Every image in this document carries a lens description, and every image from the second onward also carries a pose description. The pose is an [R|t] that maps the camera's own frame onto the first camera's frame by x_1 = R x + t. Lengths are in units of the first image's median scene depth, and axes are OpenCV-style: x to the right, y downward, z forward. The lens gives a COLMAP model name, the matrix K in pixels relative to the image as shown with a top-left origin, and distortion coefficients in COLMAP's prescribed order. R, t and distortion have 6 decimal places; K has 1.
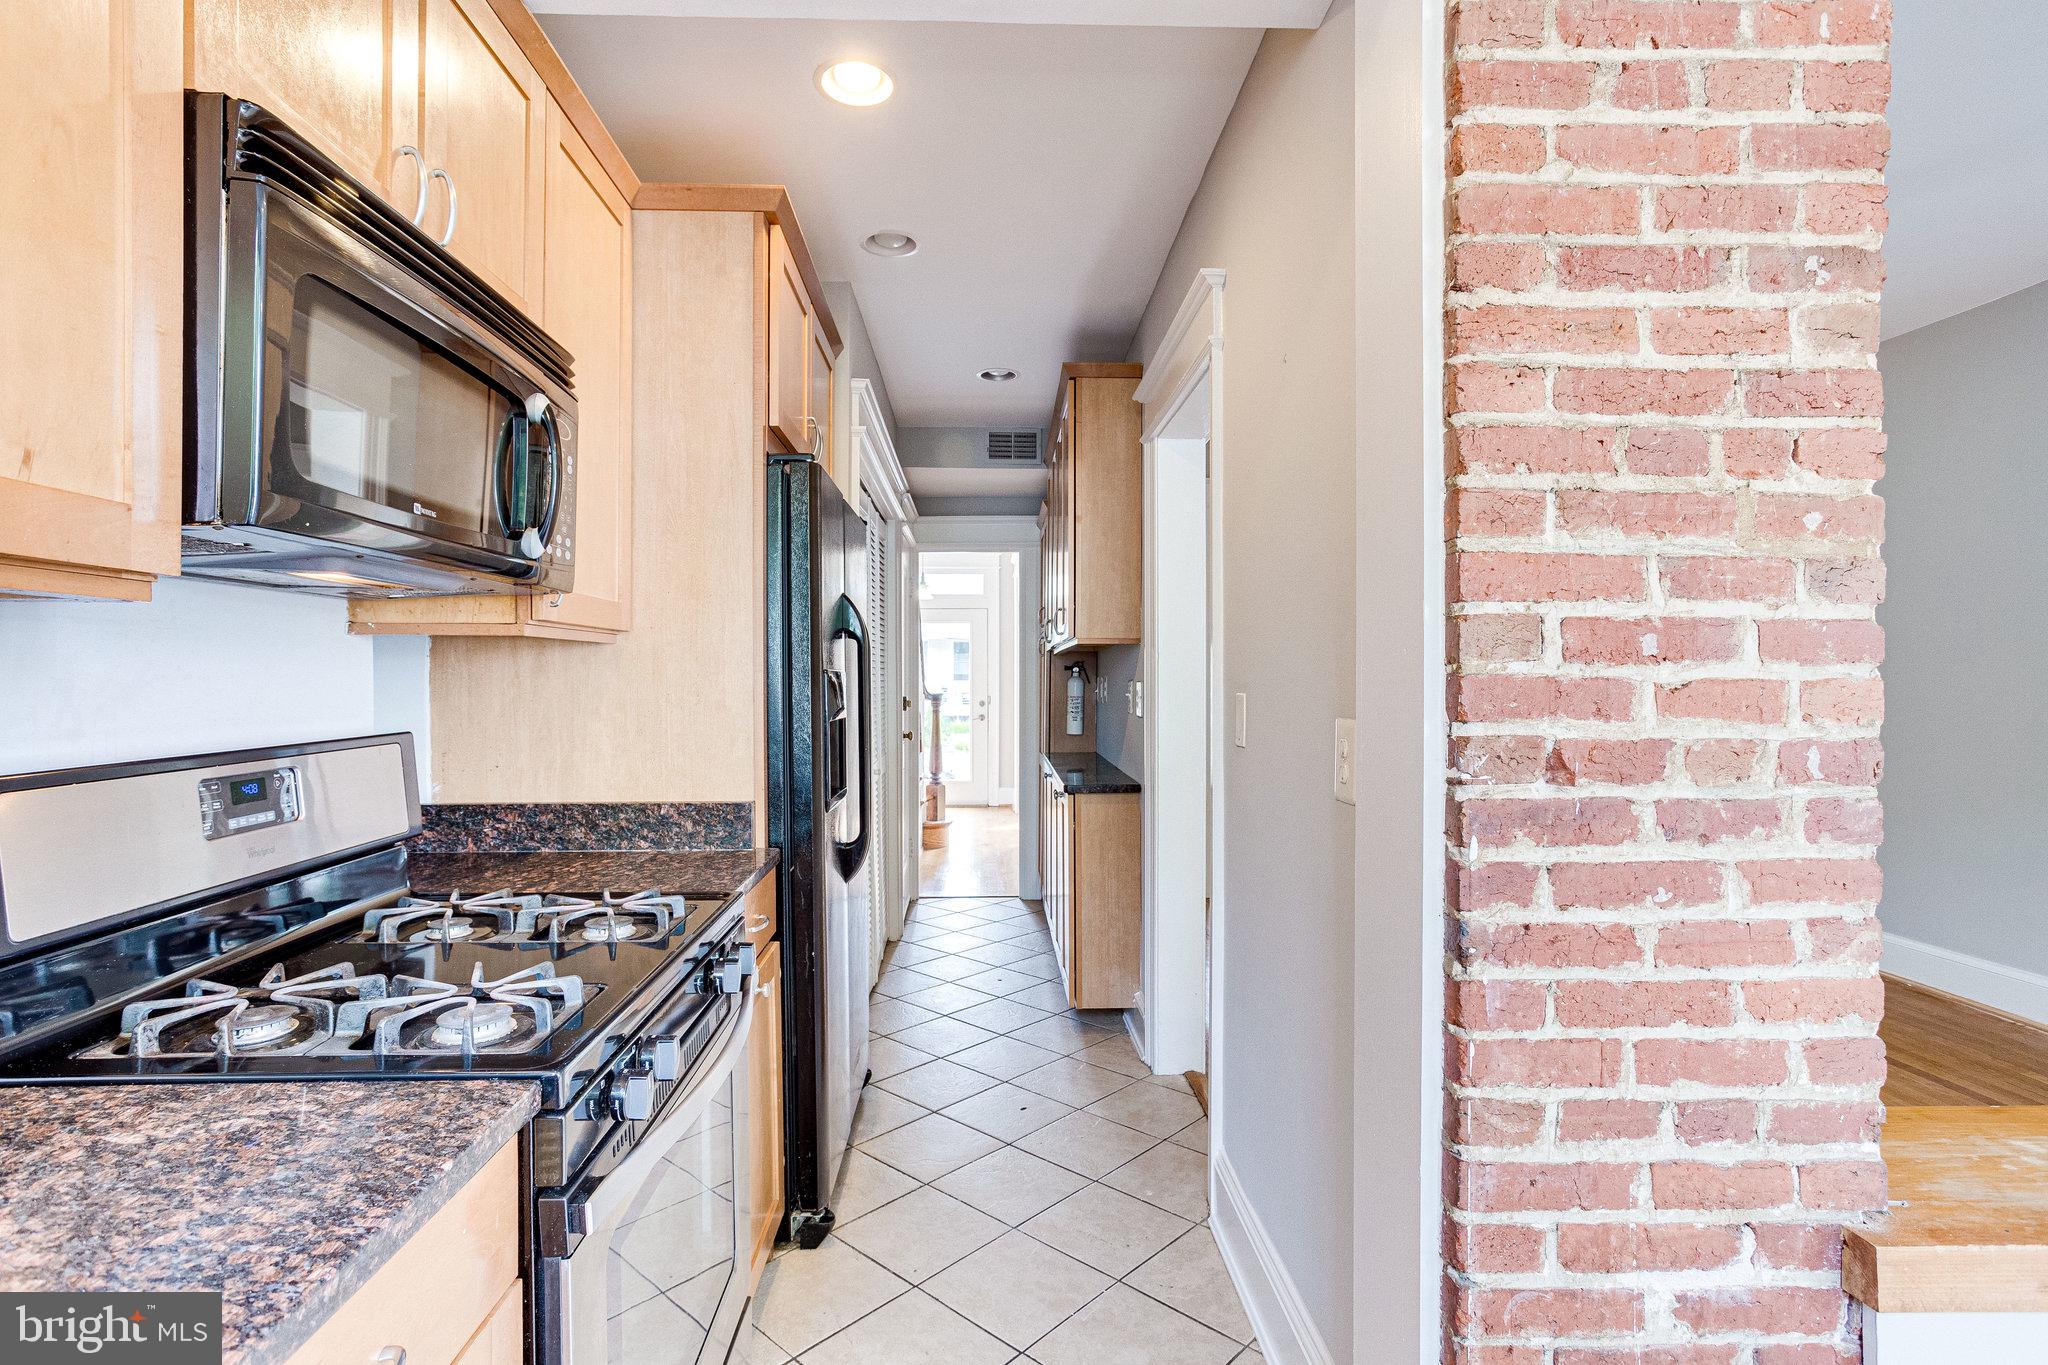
lens RADIAL K [[999.0, 0, 1019.5], [0, 999.0, 681.2], [0, 0, 1]] dist [-0.040368, 0.028986]
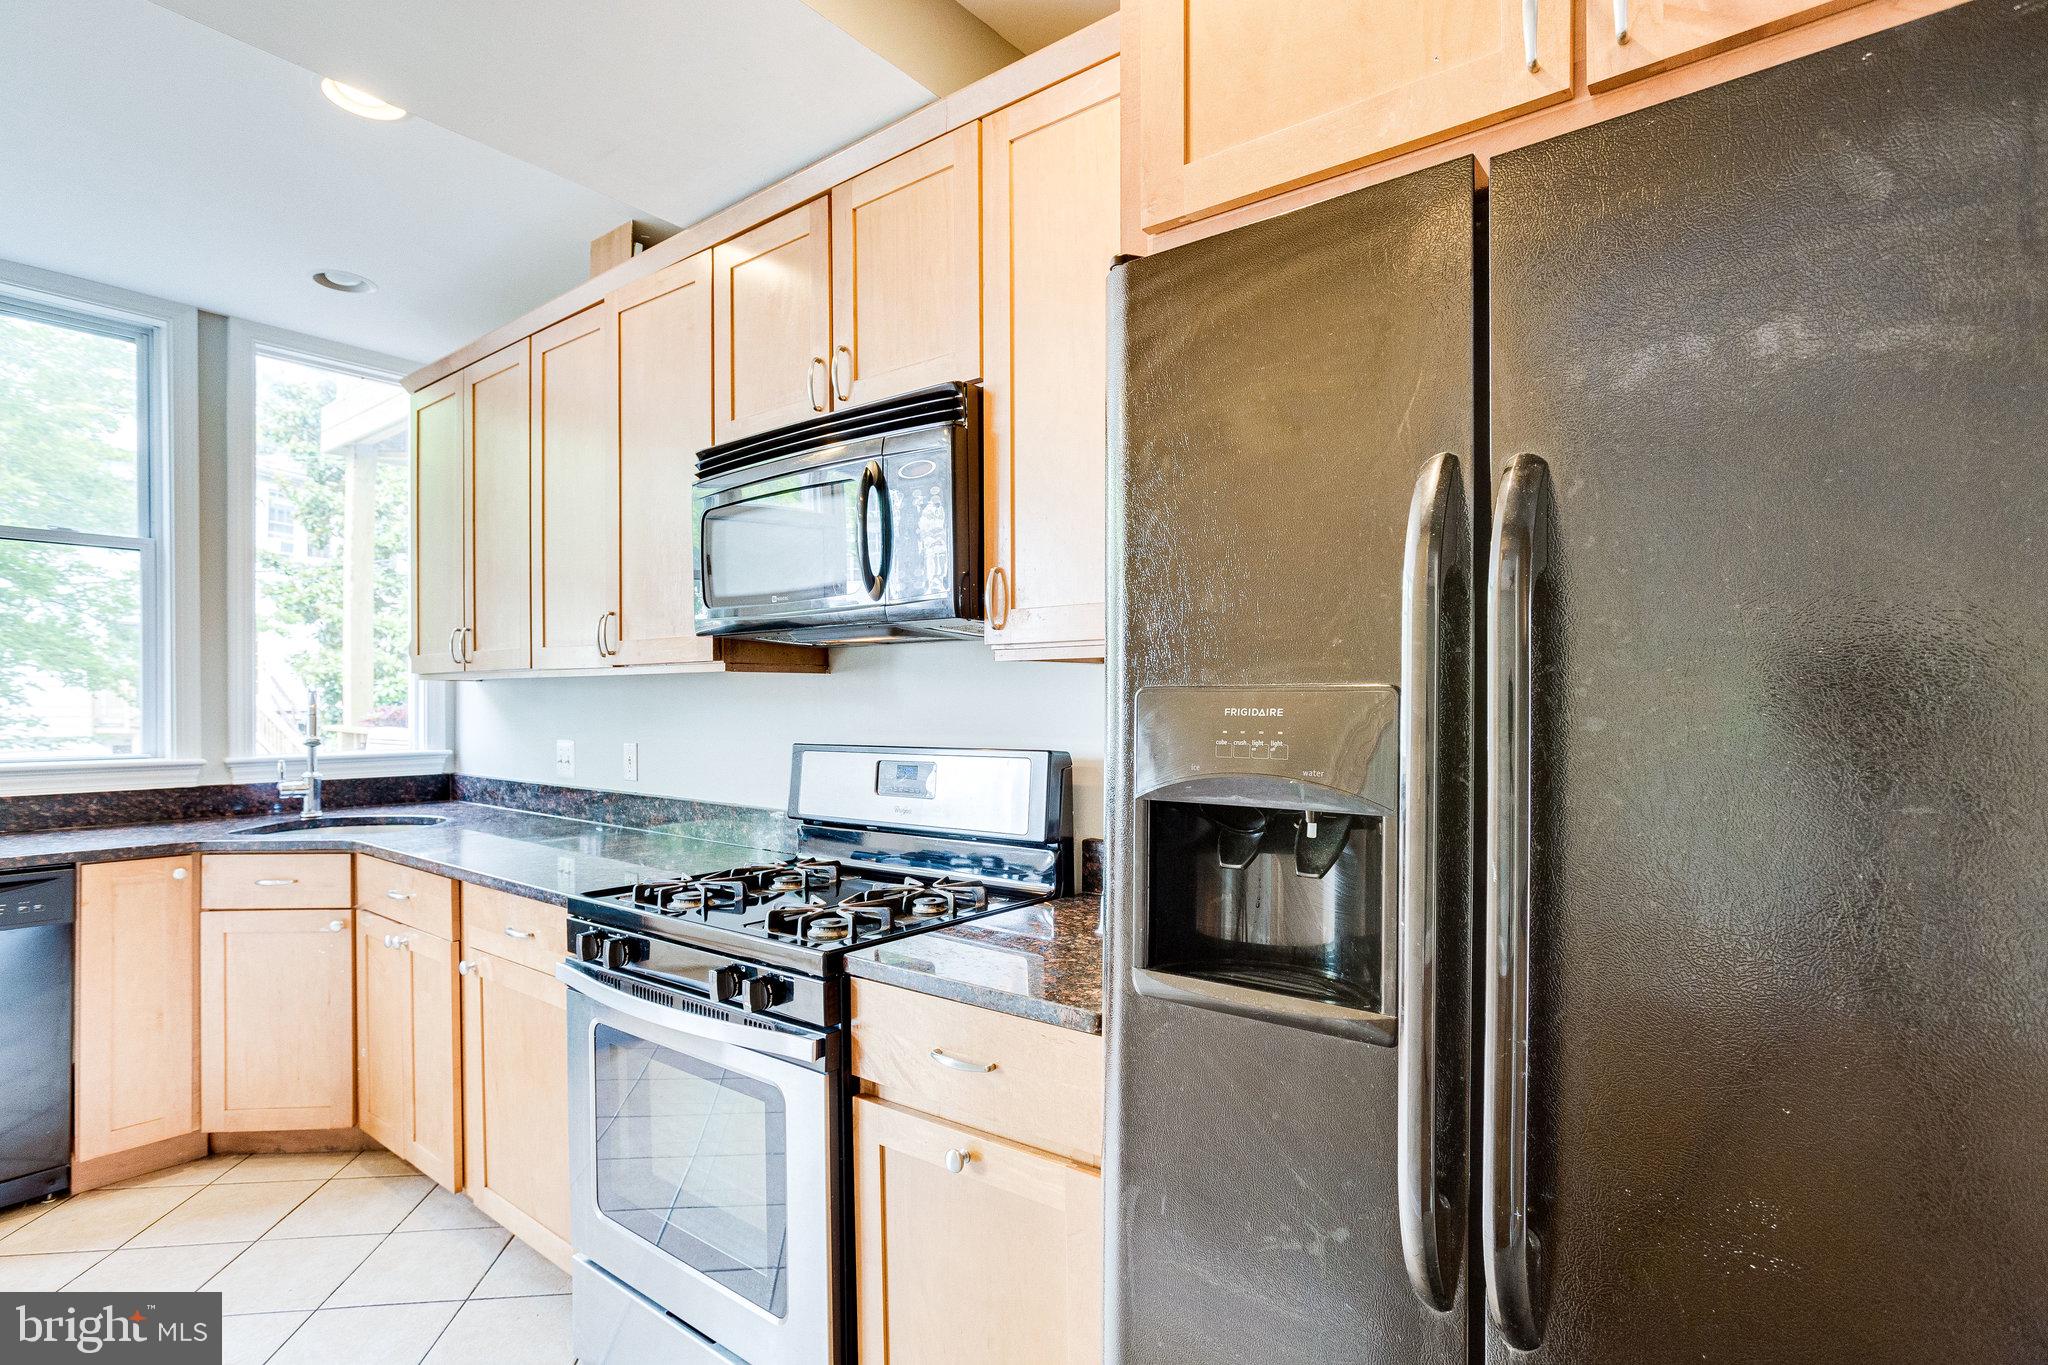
lens RADIAL K [[999.0, 0, 1019.5], [0, 999.0, 681.2], [0, 0, 1]] dist [-0.040368, 0.028986]
pose [[-0.654813, -0.008932, -0.755738, 0.199965], [0.002484, 0.999899, -0.013970, -0.008319], [0.755787, -0.011025, -0.654725, 1.329717]]
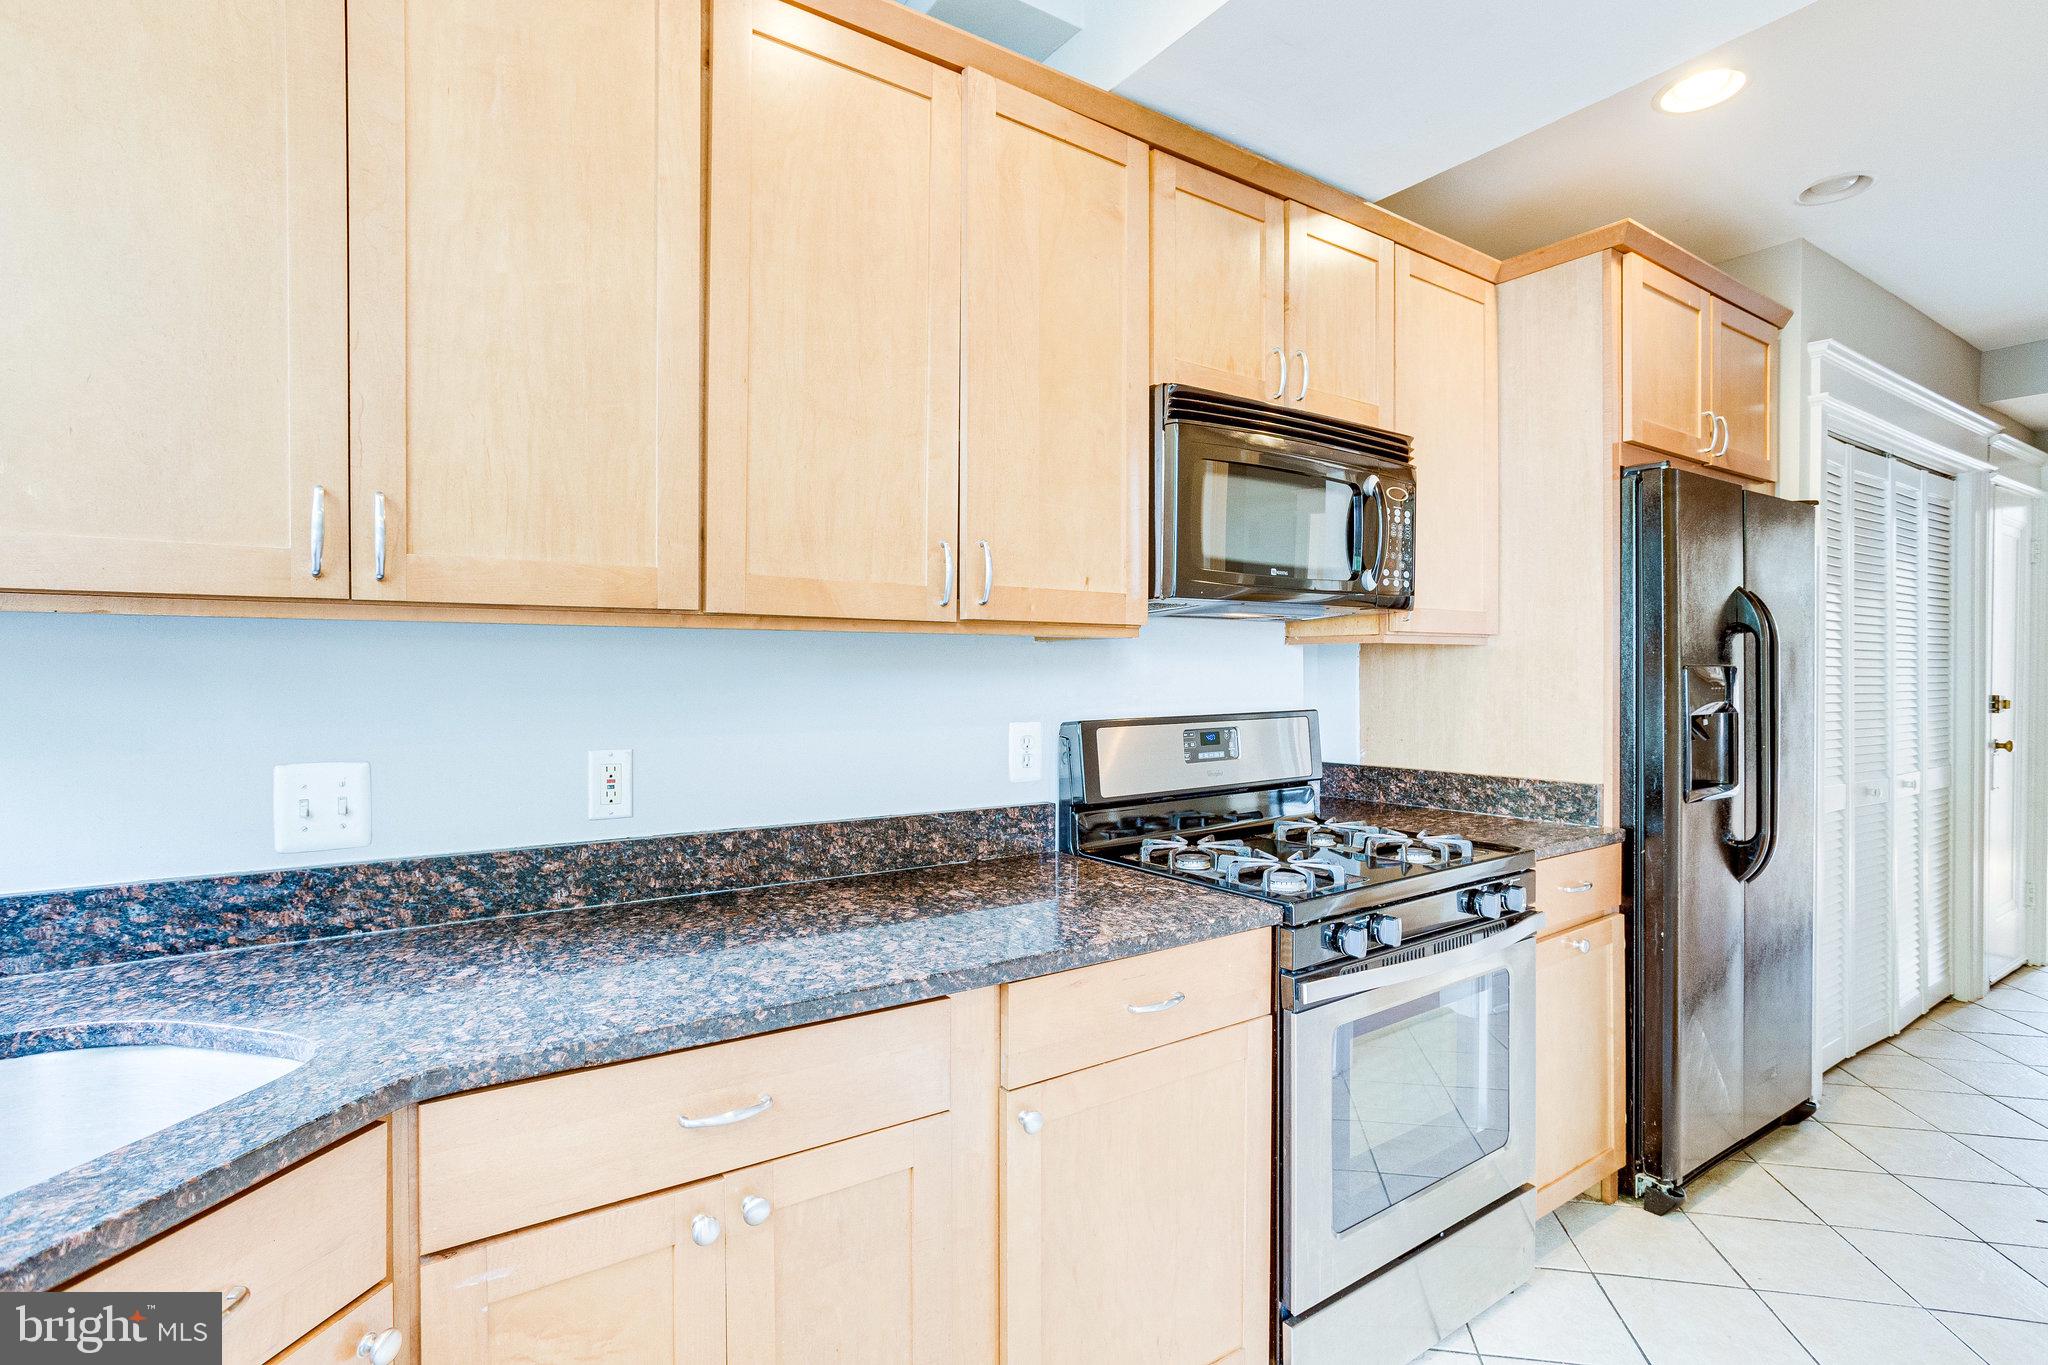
lens RADIAL K [[999.0, 0, 1019.5], [0, 999.0, 681.2], [0, 0, 1]] dist [-0.040368, 0.028986]
pose [[0.535659, 0.007702, -0.844399, 0.322304], [-0.001209, 0.999964, 0.008354, -0.002849], [0.844433, -0.003454, 0.535649, -0.142087]]
